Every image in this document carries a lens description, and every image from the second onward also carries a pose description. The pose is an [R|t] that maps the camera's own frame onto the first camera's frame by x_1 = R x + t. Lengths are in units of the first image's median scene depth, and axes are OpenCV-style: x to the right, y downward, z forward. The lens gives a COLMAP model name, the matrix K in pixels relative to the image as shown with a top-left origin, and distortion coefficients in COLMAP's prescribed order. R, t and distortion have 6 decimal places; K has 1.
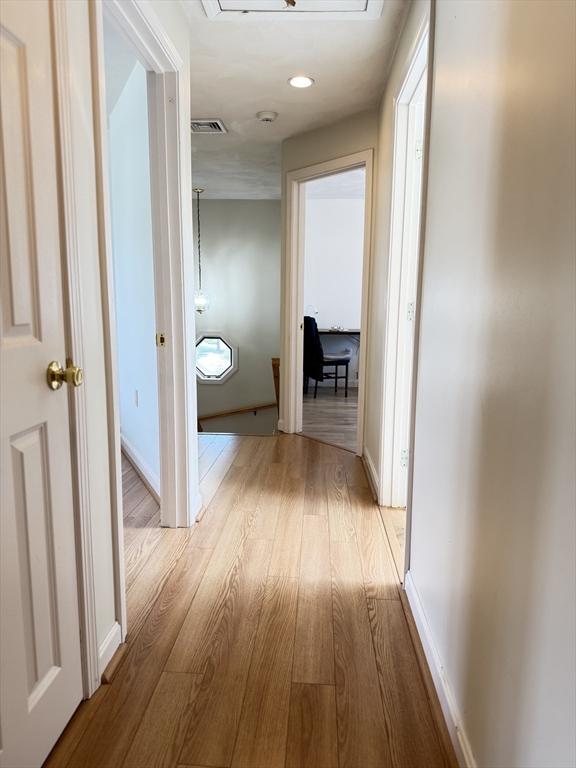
lens RADIAL K [[539.0, 0, 287.7], [0, 539.0, 386.6], [0, 0, 1]] dist [0.097560, -0.110680]
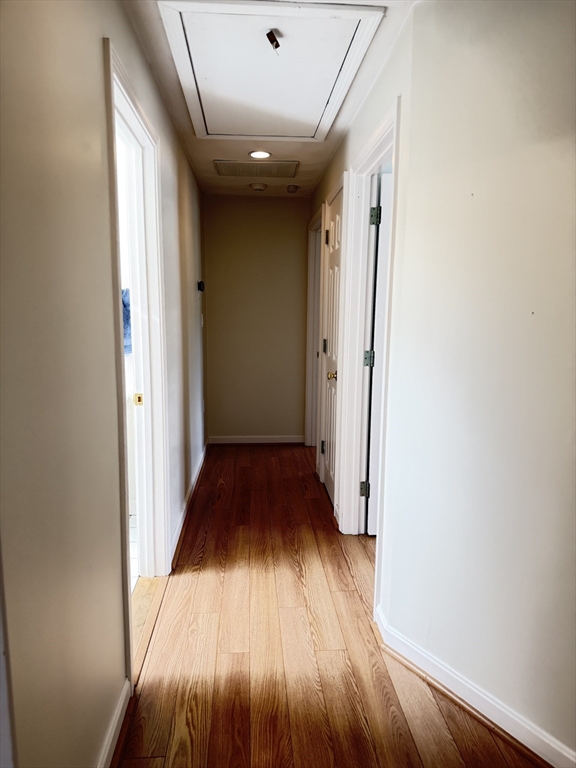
lens RADIAL K [[539.0, 0, 287.7], [0, 539.0, 386.6], [0, 0, 1]] dist [0.097560, -0.110680]
pose [[-0.991594, -0.005214, -0.129281, 0.102111], [-0.043446, 0.954590, 0.294738, -0.456315], [0.121874, 0.297877, -0.946792, 2.146609]]
